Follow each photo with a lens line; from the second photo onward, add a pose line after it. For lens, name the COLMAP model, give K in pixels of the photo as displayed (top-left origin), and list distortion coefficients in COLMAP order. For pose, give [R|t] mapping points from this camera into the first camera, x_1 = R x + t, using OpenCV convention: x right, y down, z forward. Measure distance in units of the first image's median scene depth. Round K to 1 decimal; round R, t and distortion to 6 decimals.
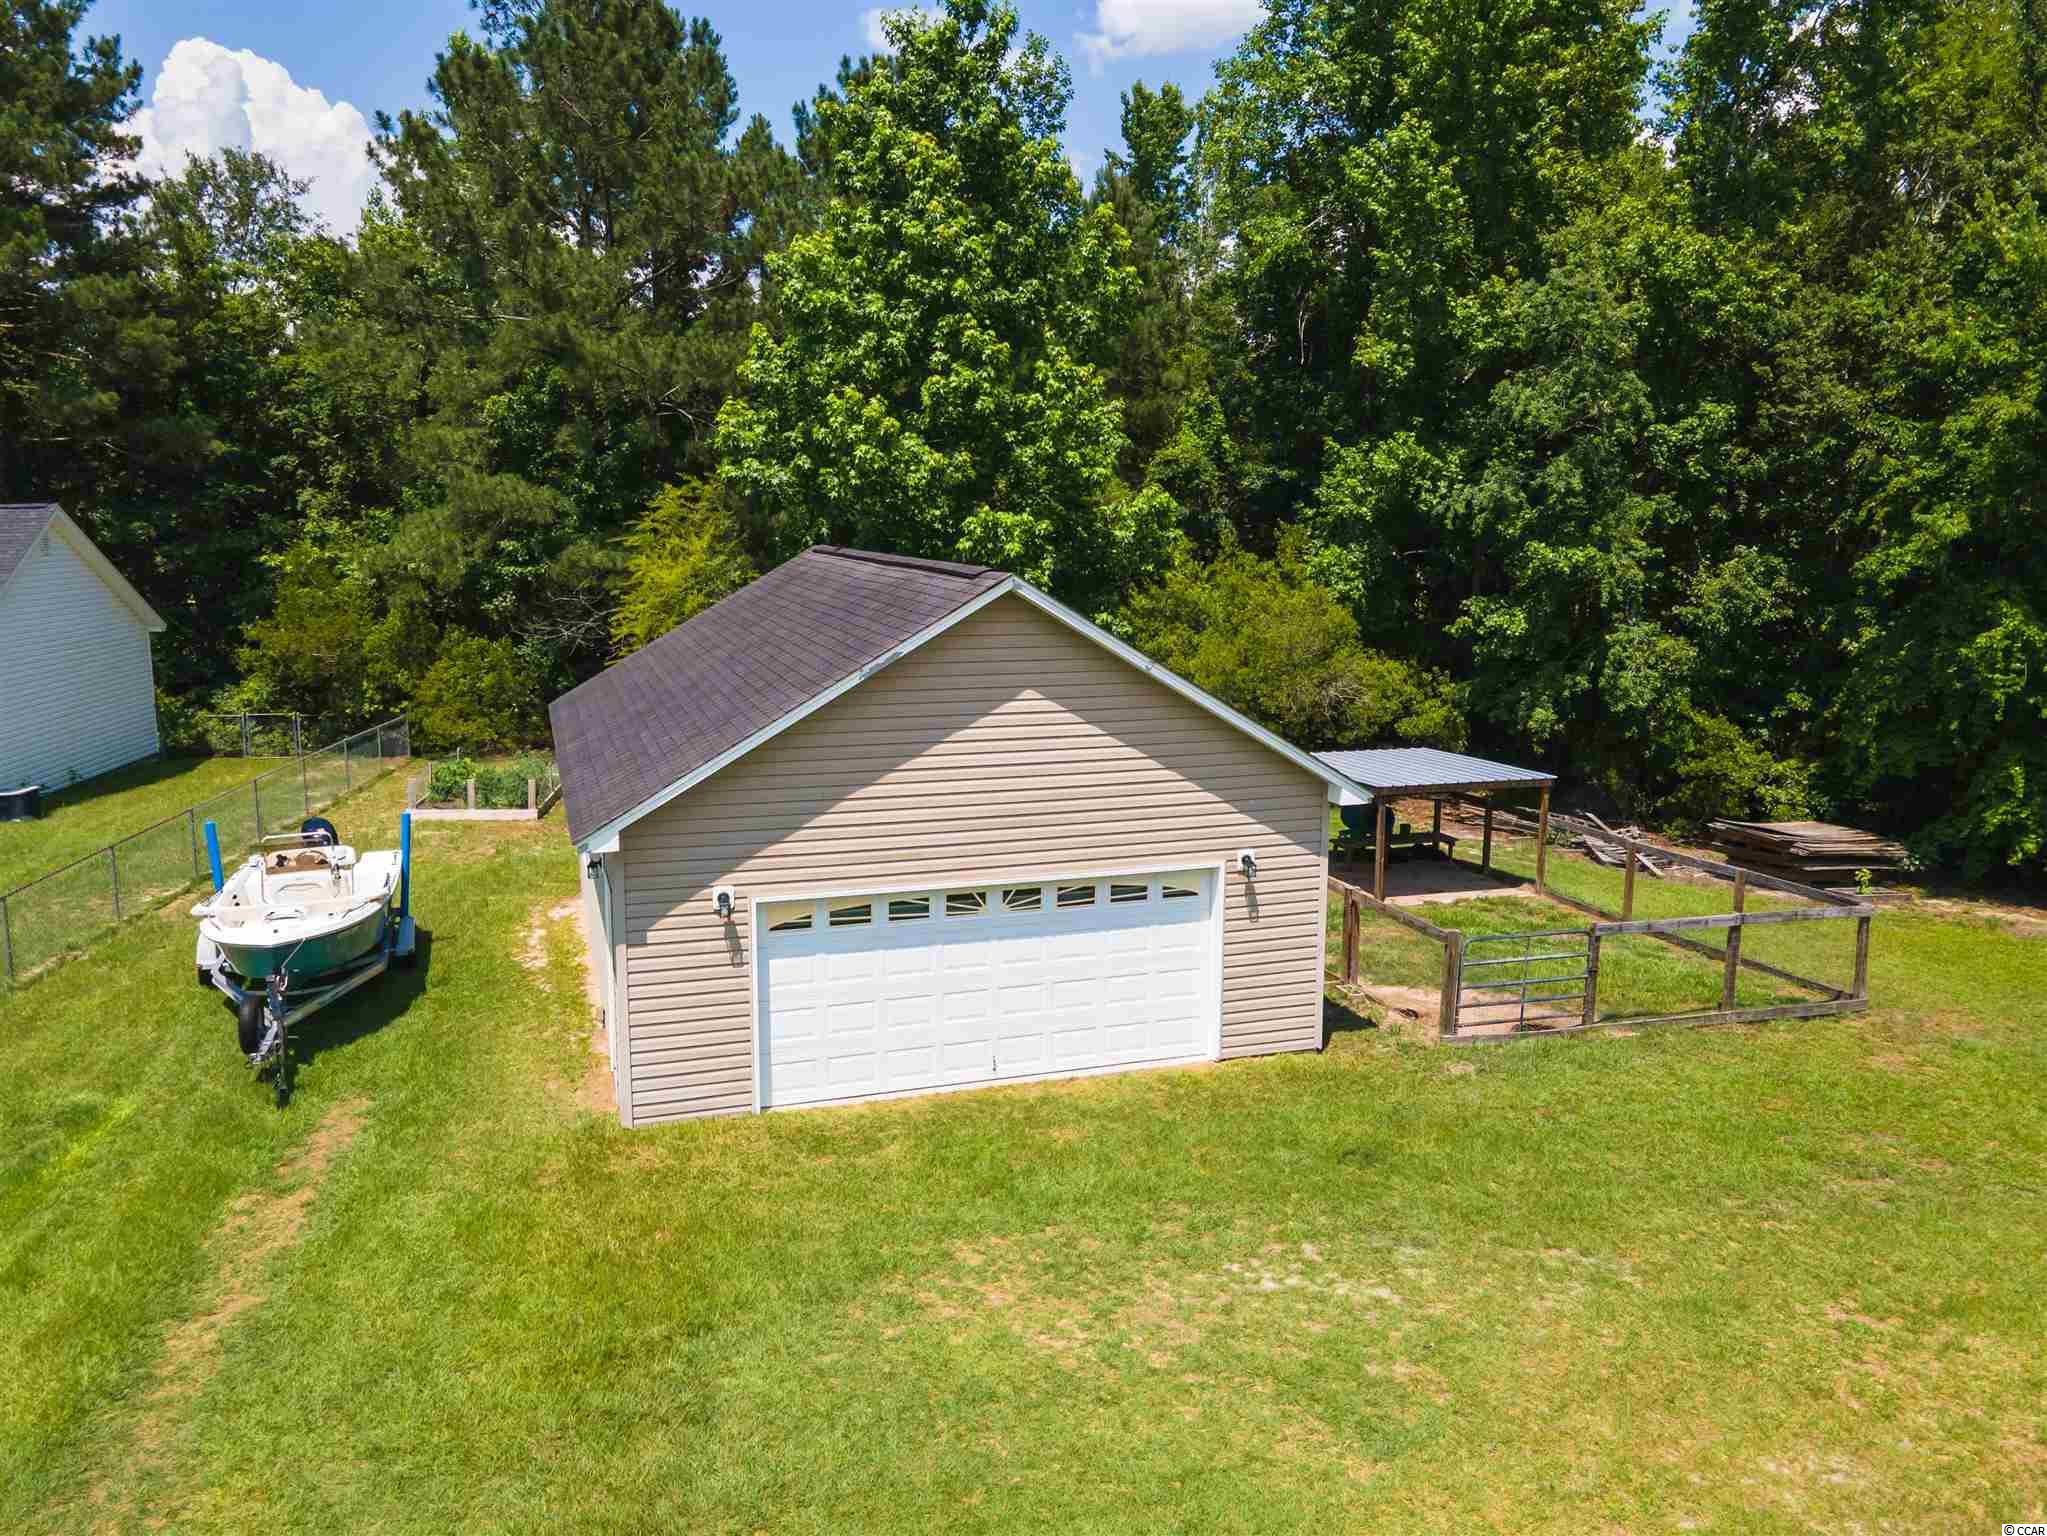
lens RADIAL K [[1511.2, 0, 1008.2], [0, 1511.2, 773.6], [0, 0, 1]] dist [0.002480, 0.086114]
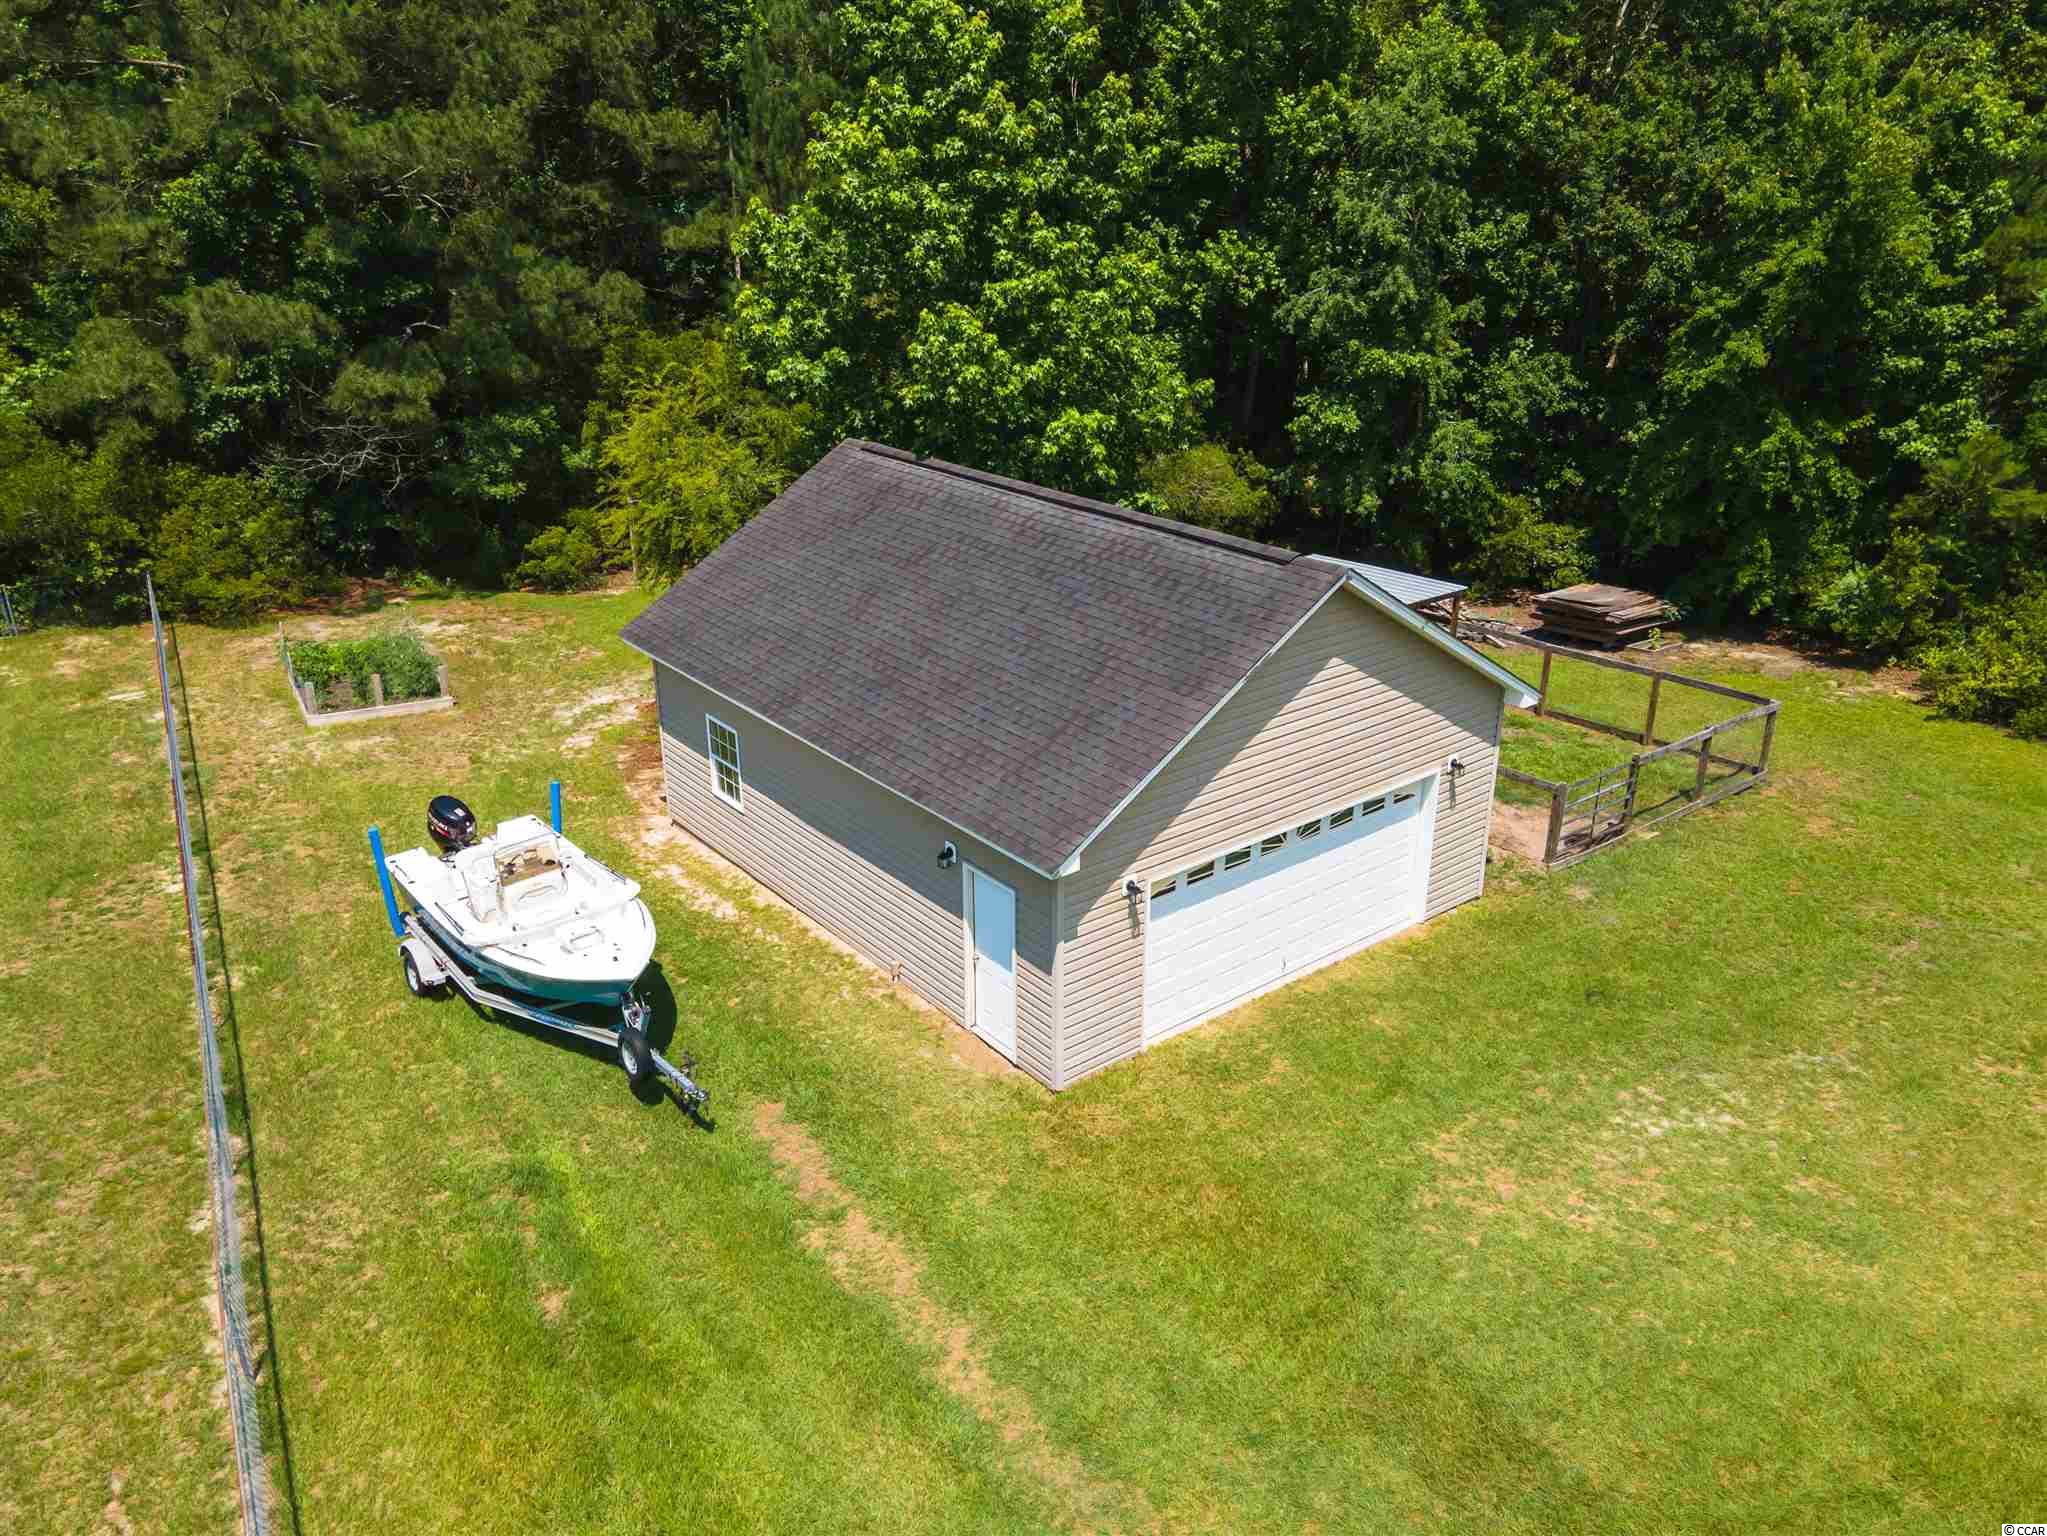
lens RADIAL K [[1511.2, 0, 1008.2], [0, 1511.2, 773.6], [0, 0, 1]] dist [0.002480, 0.086114]
pose [[0.940765, -0.142283, 0.307762, -0.306027], [0.071319, 0.970424, 0.230632, -0.132655], [-0.331475, -0.195021, 0.923088, 0.005863]]
